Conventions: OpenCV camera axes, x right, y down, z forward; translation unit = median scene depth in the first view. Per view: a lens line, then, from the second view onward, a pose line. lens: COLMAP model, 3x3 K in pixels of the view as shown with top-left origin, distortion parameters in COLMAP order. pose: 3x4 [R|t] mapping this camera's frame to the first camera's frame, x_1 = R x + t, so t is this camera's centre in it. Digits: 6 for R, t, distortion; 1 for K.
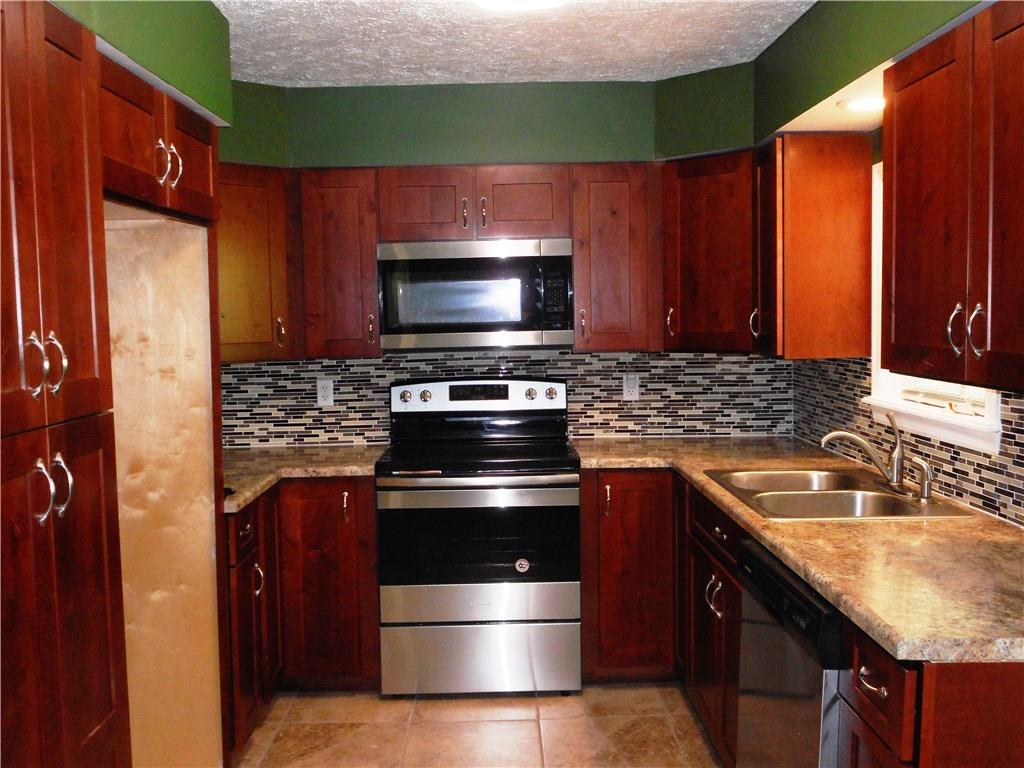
lens RADIAL K [[1010.9, 0, 512.0], [0, 1010.9, 384.0], [0, 0, 1]] dist [-0.003279, 0.001107]
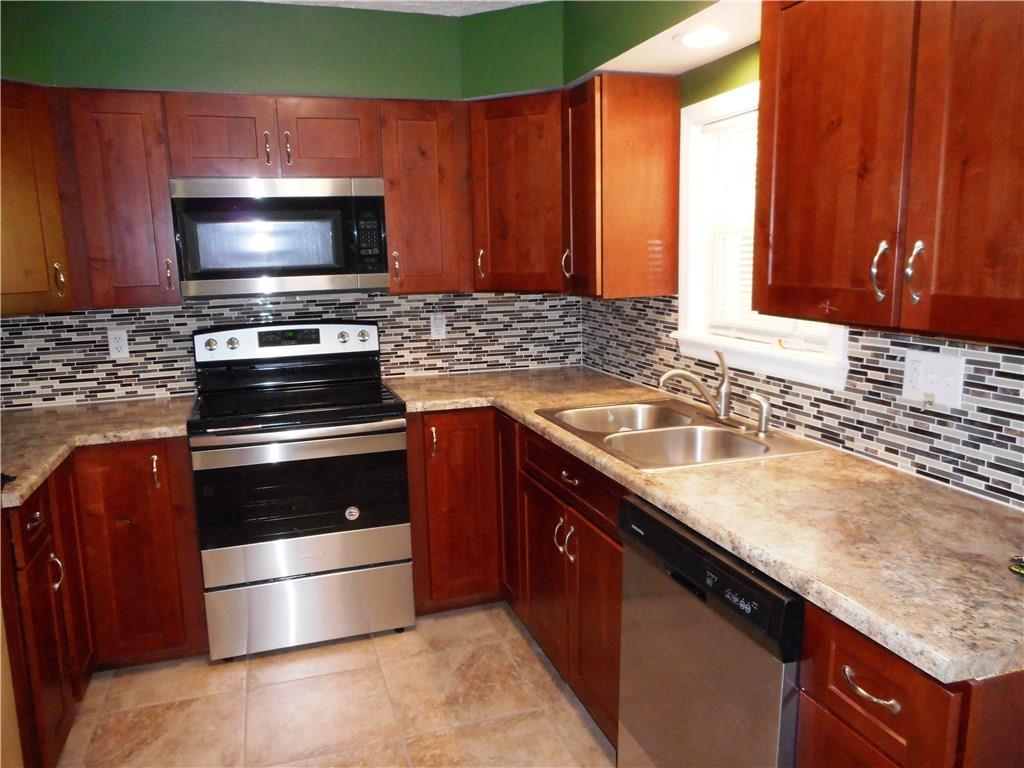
lens RADIAL K [[802.3, 0, 511.0], [0, 802.3, 394.8], [0, 0, 1]] dist [0.006405, 0.004434]
pose [[0.959426, -0.056562, 0.276229, -0.049885], [0.027677, 0.993834, 0.107372, -0.015839], [-0.280599, -0.095370, 0.955075, 0.208148]]
